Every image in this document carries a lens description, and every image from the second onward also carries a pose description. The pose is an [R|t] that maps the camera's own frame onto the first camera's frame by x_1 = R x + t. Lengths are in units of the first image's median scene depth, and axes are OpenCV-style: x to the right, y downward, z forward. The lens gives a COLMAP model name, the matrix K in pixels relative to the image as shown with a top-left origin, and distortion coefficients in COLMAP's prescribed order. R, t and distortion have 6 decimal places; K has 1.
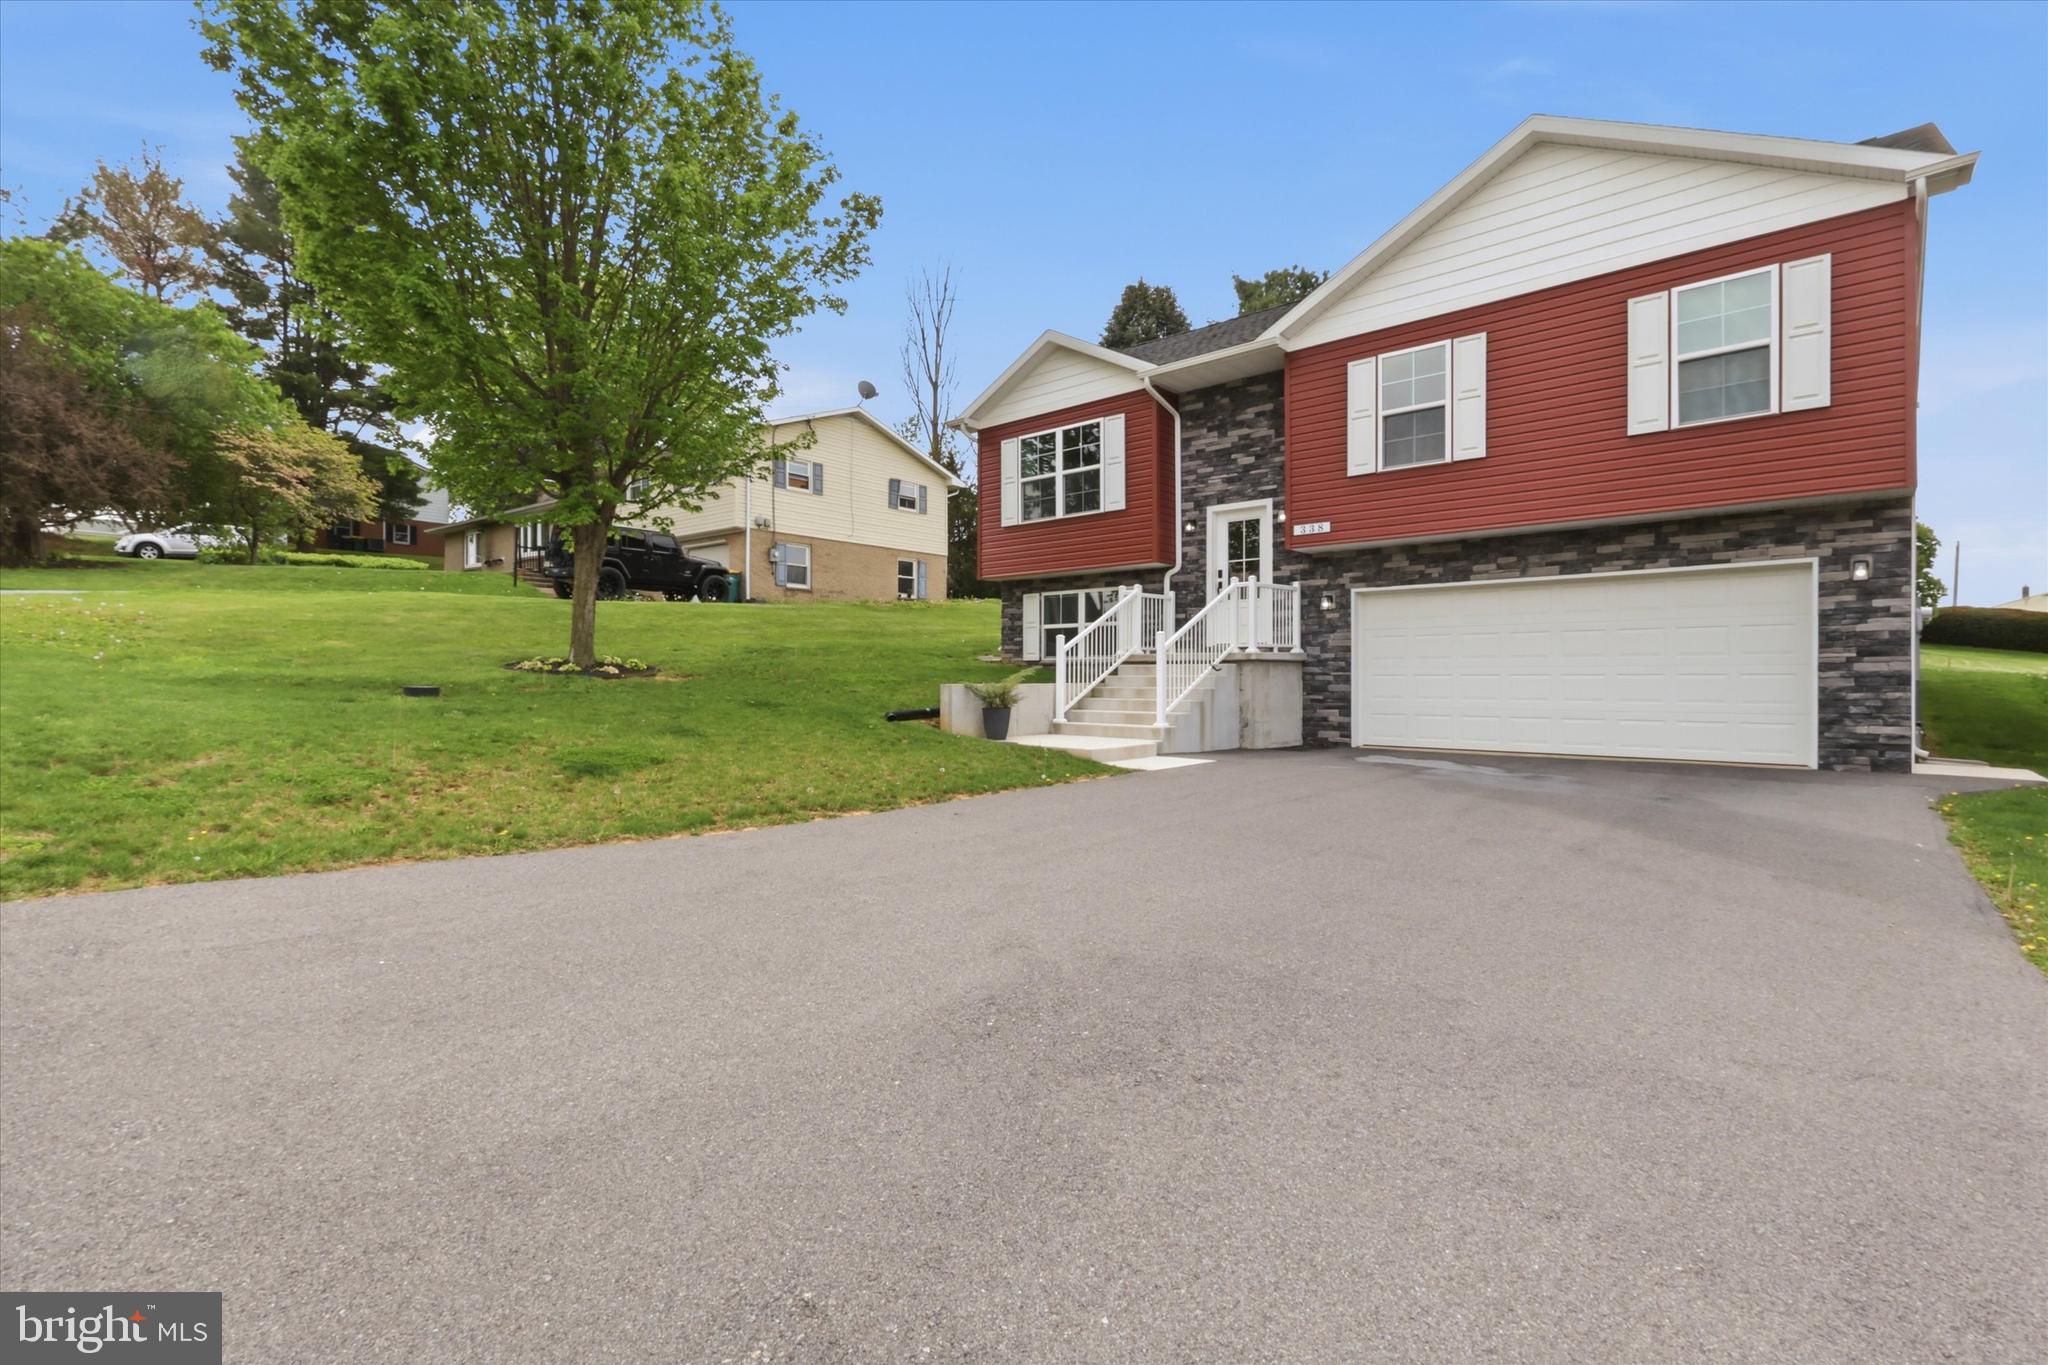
lens RADIAL K [[964.4, 0, 1007.8], [0, 964.4, 684.6], [0, 0, 1]] dist [0.001477, -0.000058]
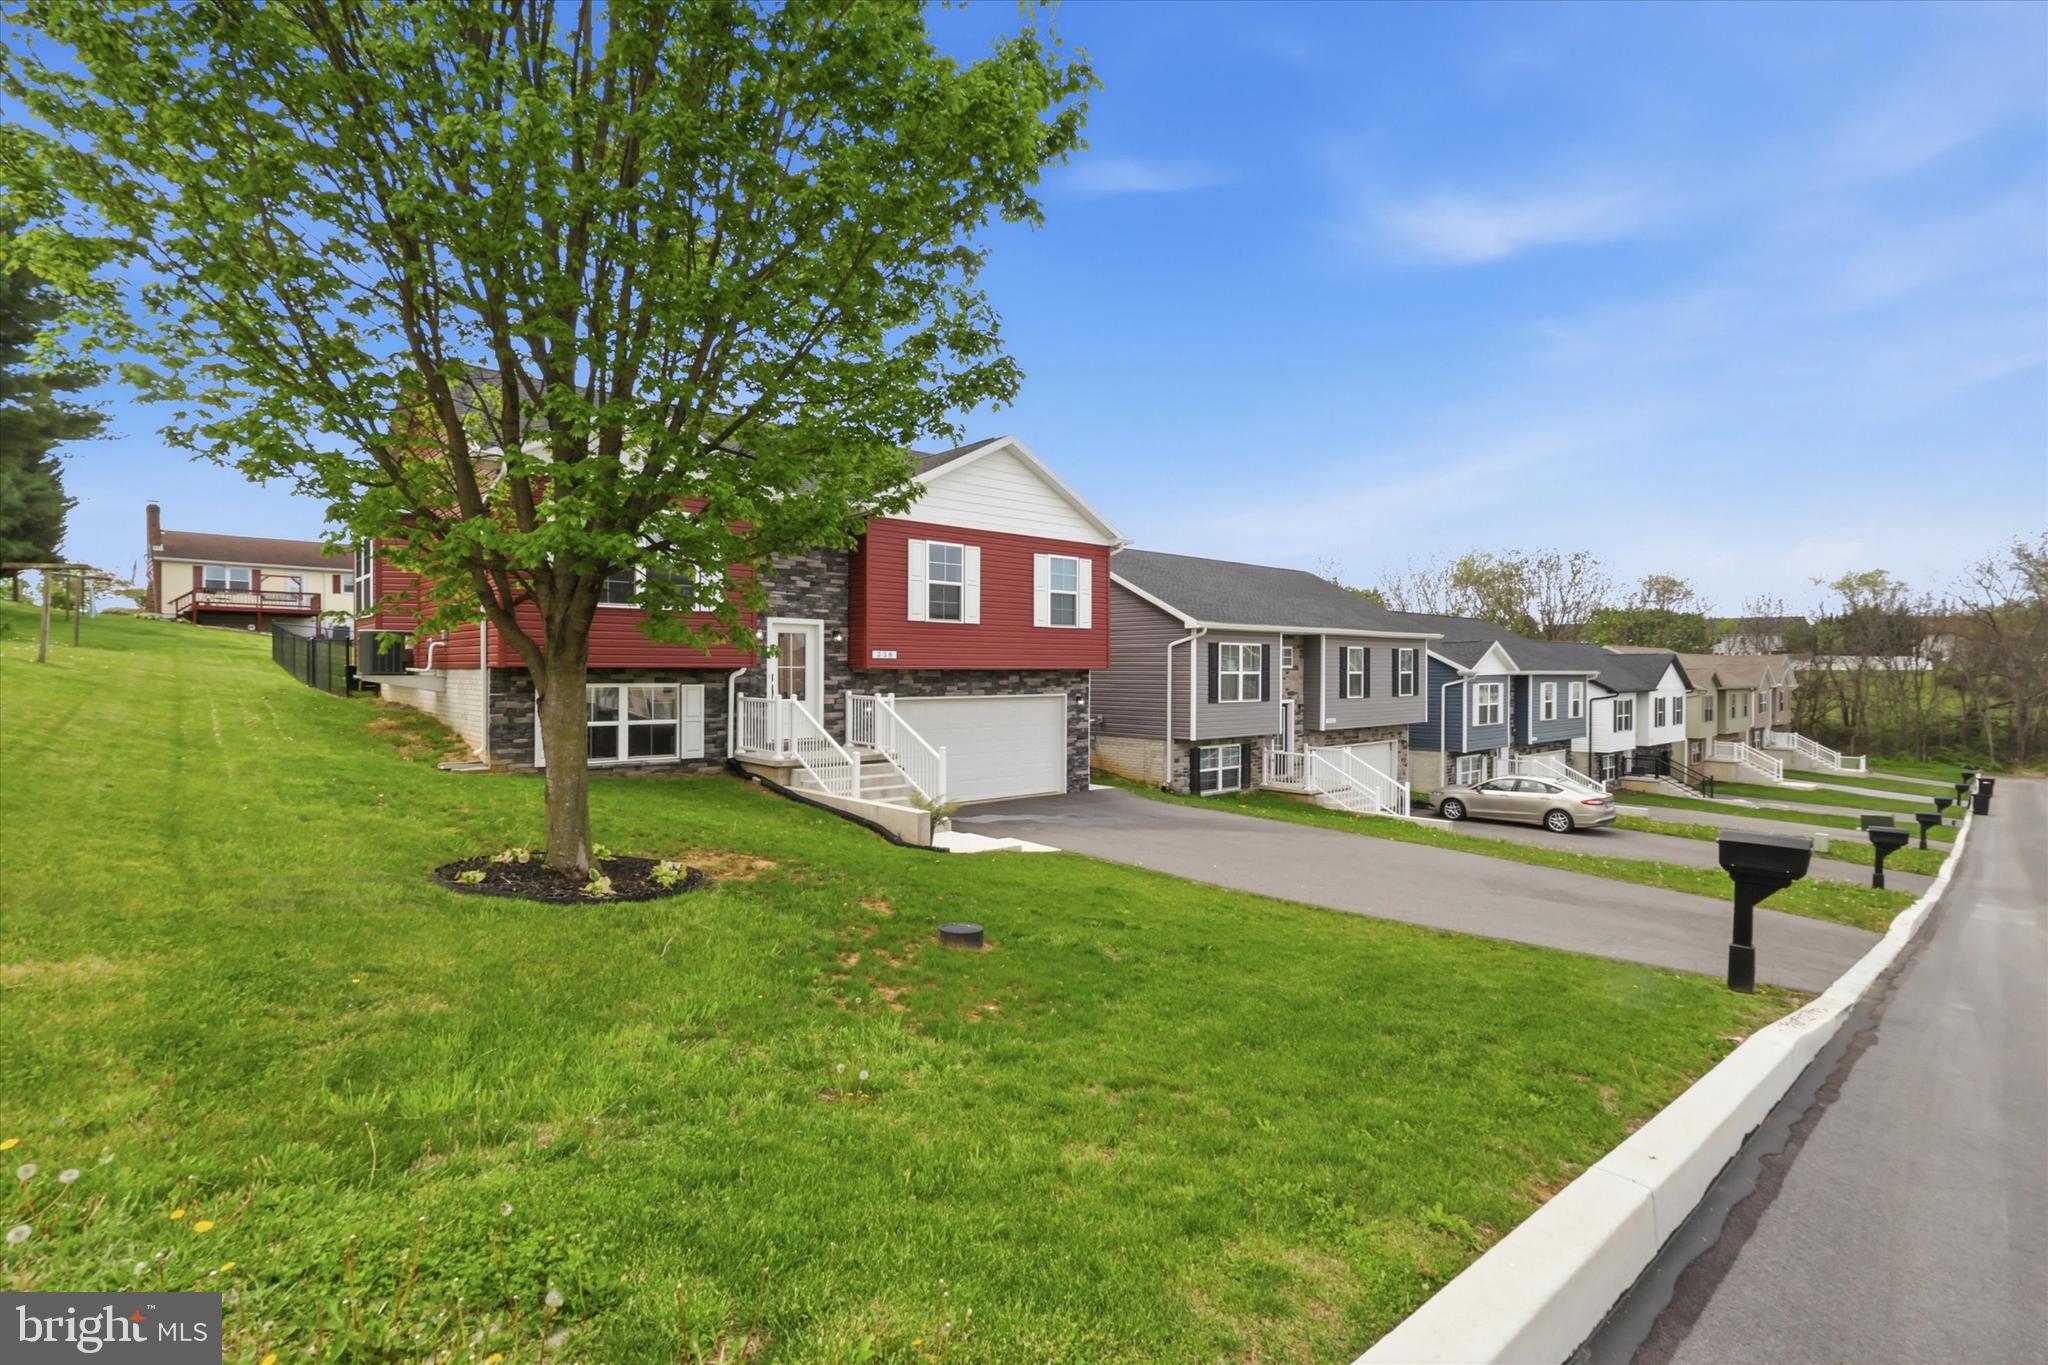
lens RADIAL K [[964.4, 0, 1019.0], [0, 964.4, 684.2], [0, 0, 1]] dist [0.001477, -0.000058]
pose [[0.100592, -0.010826, 0.994869, -0.979183], [0.002521, 0.999940, 0.010626, -0.133184], [-0.994925, 0.001439, 0.100613, 0.676411]]
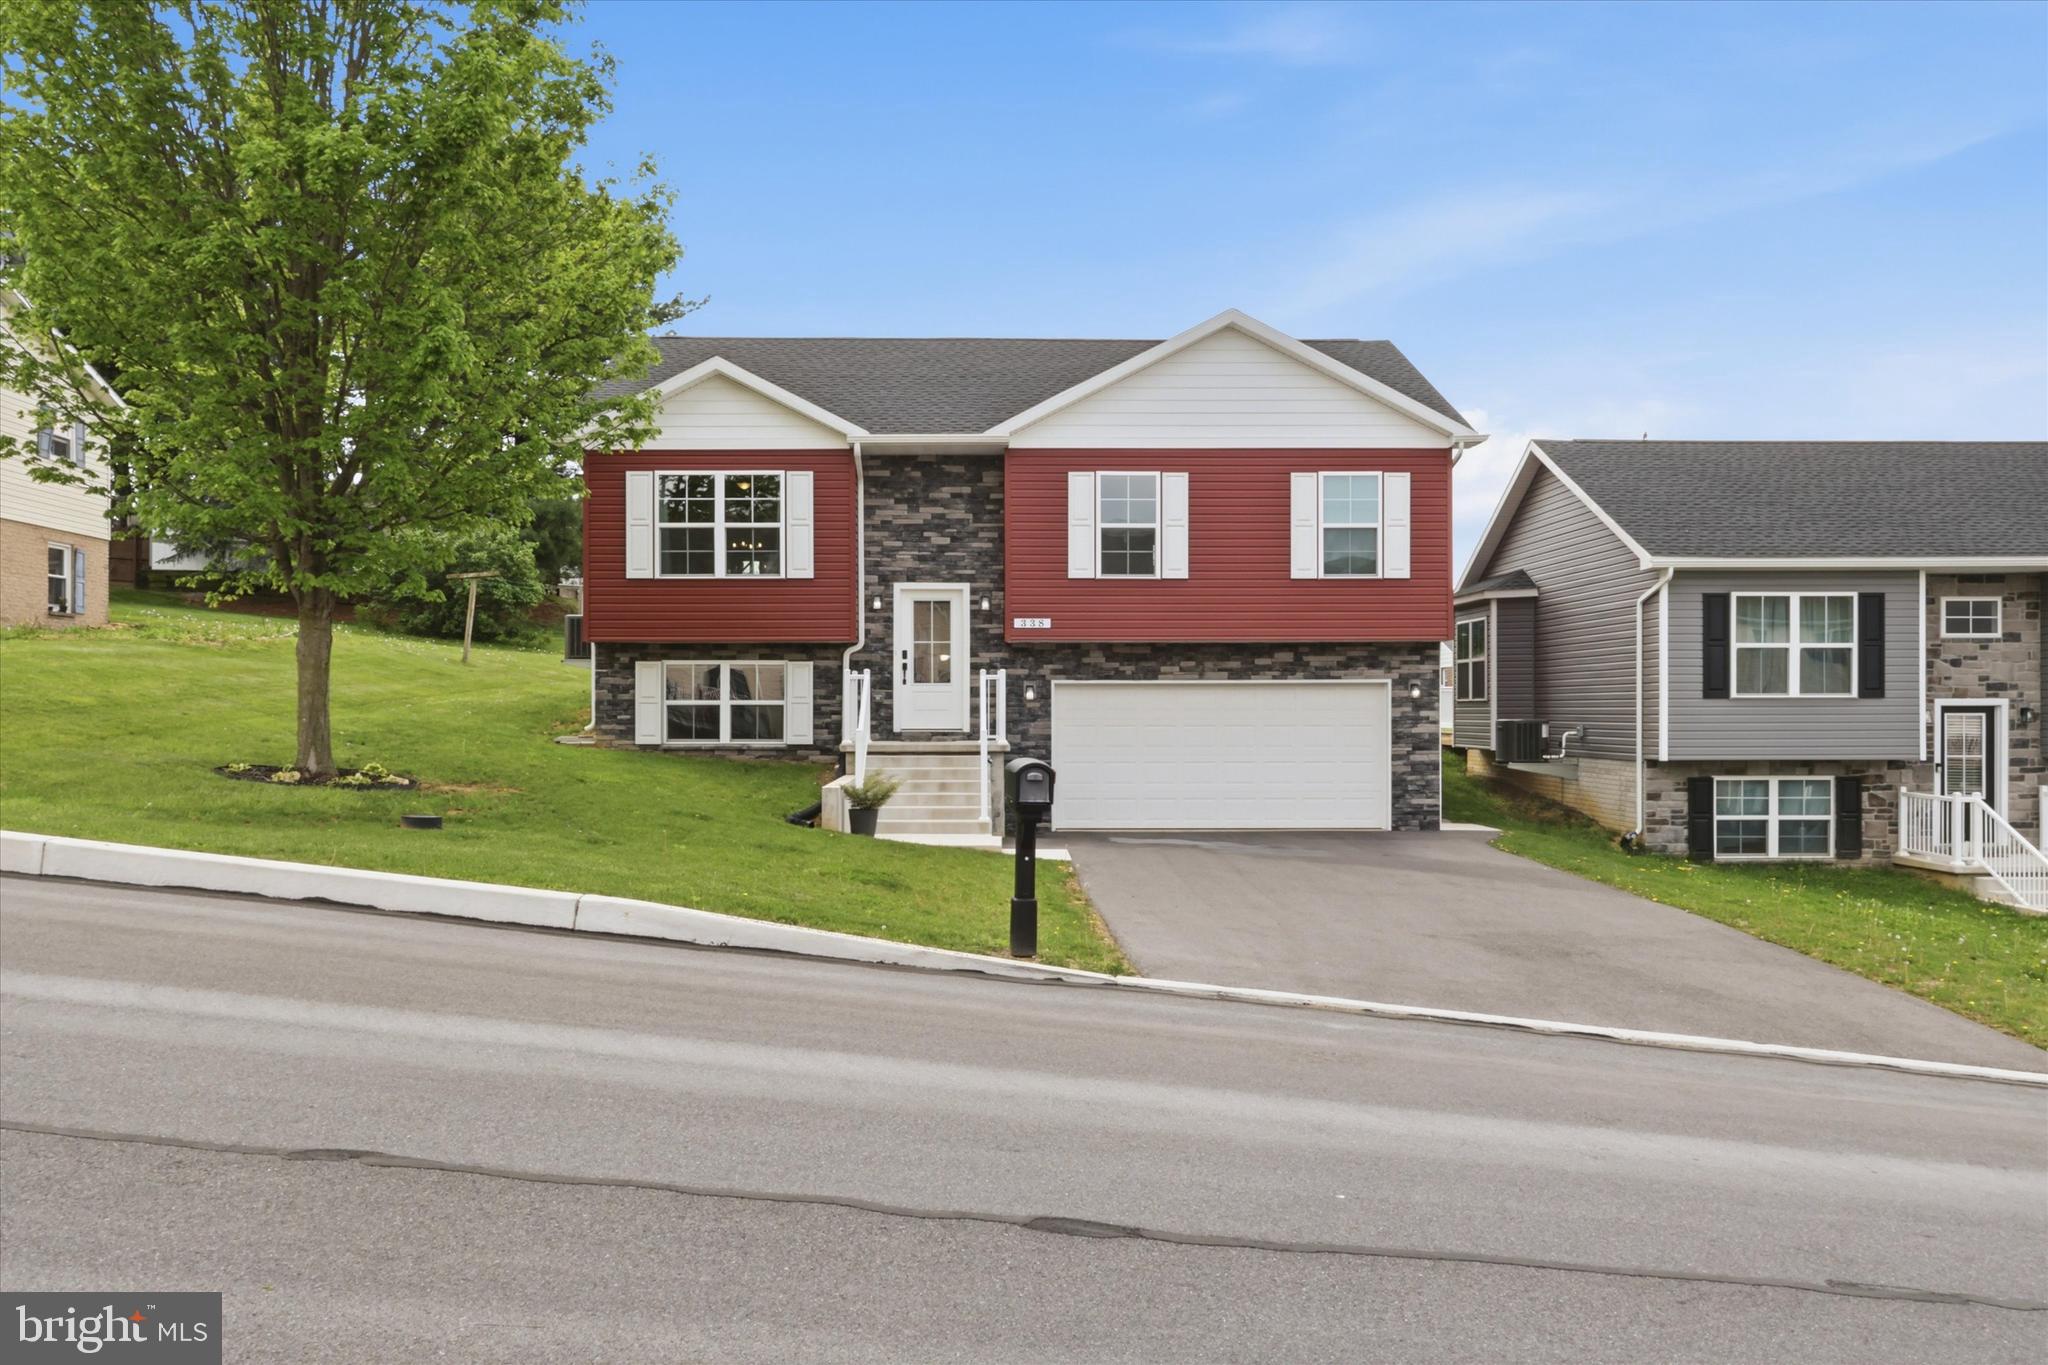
lens RADIAL K [[1655.7, 0, 1025.9], [0, 1655.7, 721.0], [0, 0, 1]] dist [0.002281, -0.010299]
pose [[0.726409, -0.002531, 0.687258, -0.908714], [0.003877, 0.999992, -0.000415, -0.054936], [-0.687251, 0.002966, 0.726414, -0.289042]]
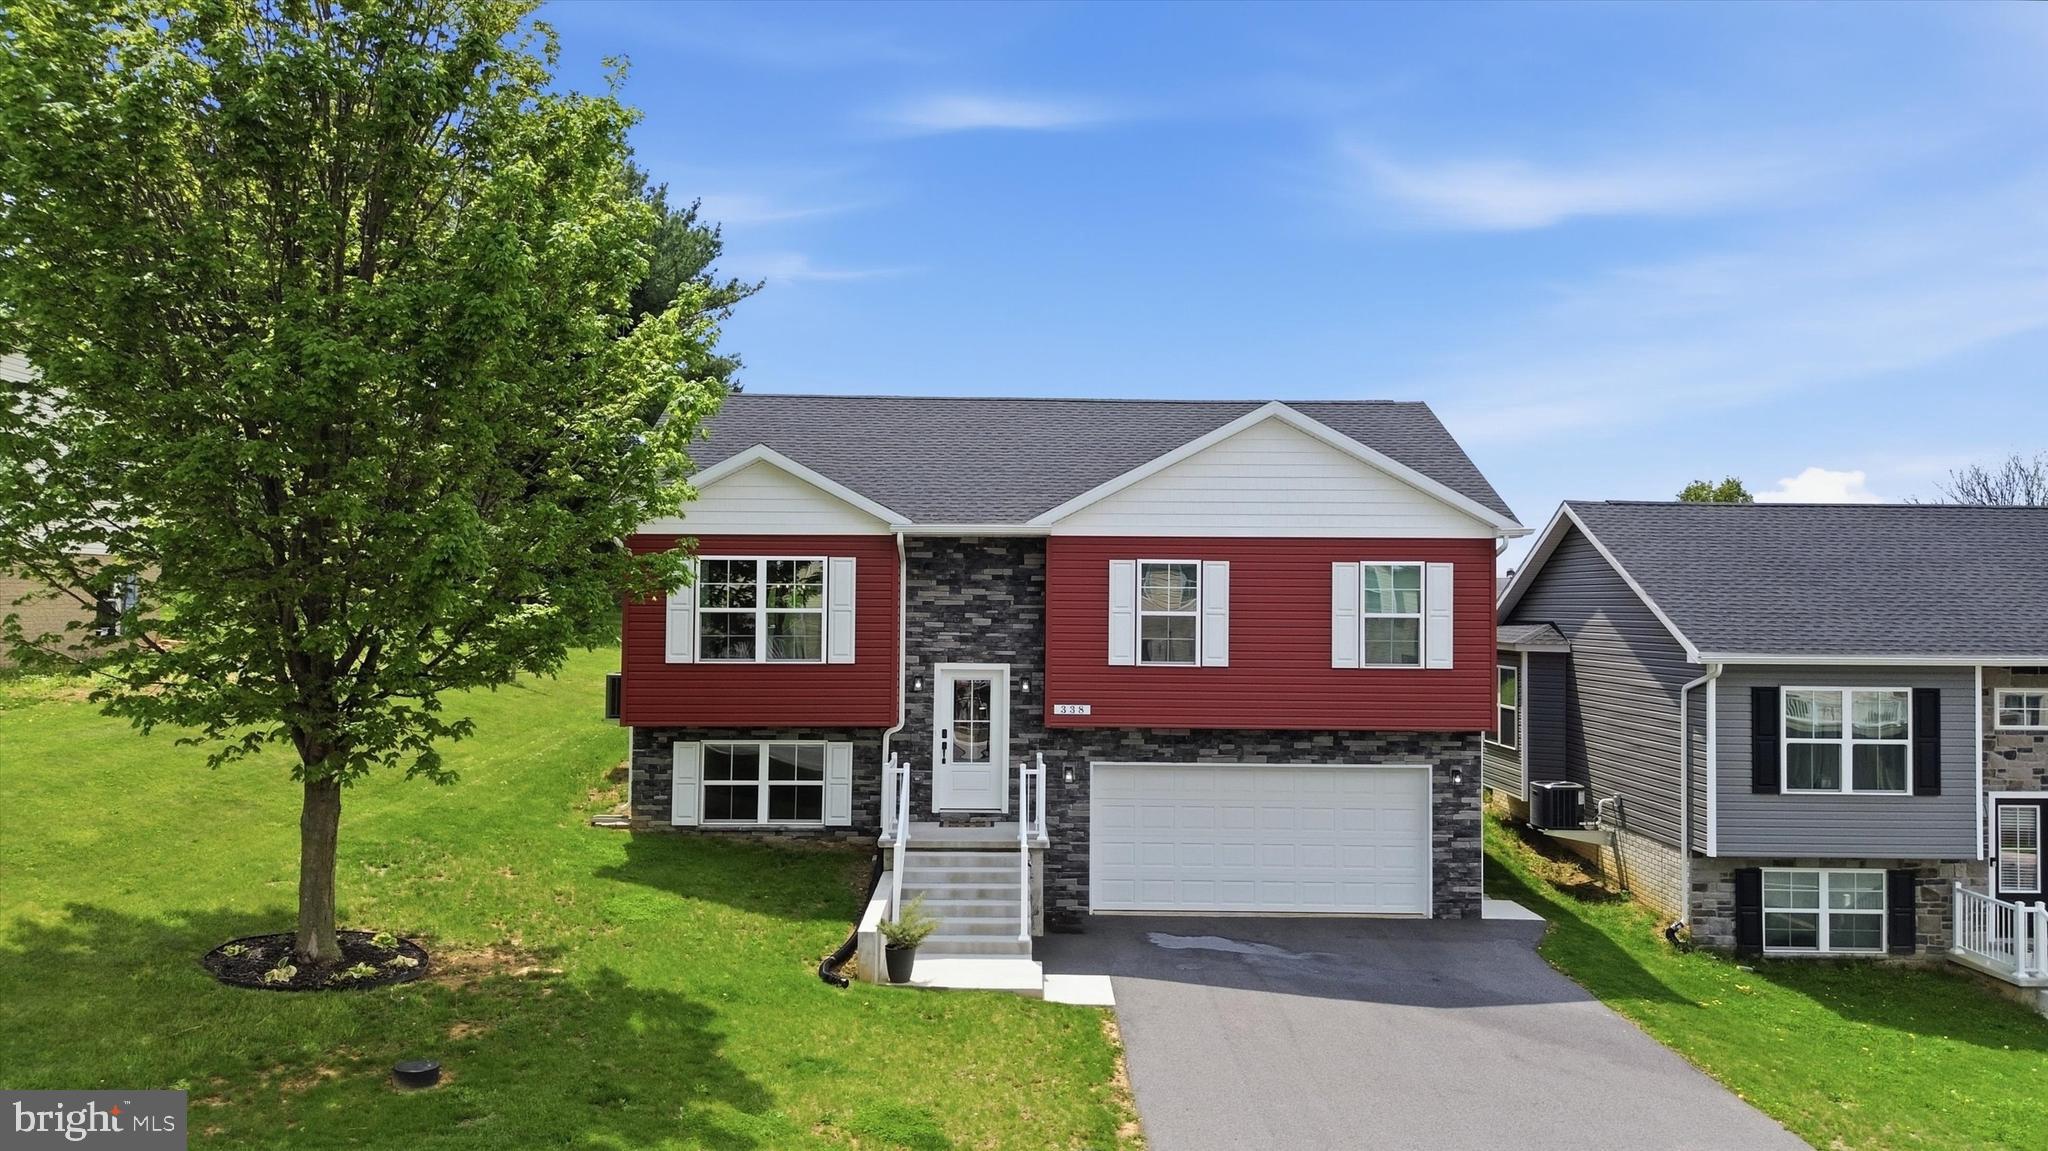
lens RADIAL K [[1497.3, 0, 1045.8], [0, 1497.3, 568.7], [0, 0, 1]] dist [0.072479, -0.070922]
pose [[0.727719, 0.024814, 0.685426, -0.808980], [-0.006524, 0.999551, -0.029260, -0.264120], [-0.685844, 0.016821, 0.727554, -0.156088]]
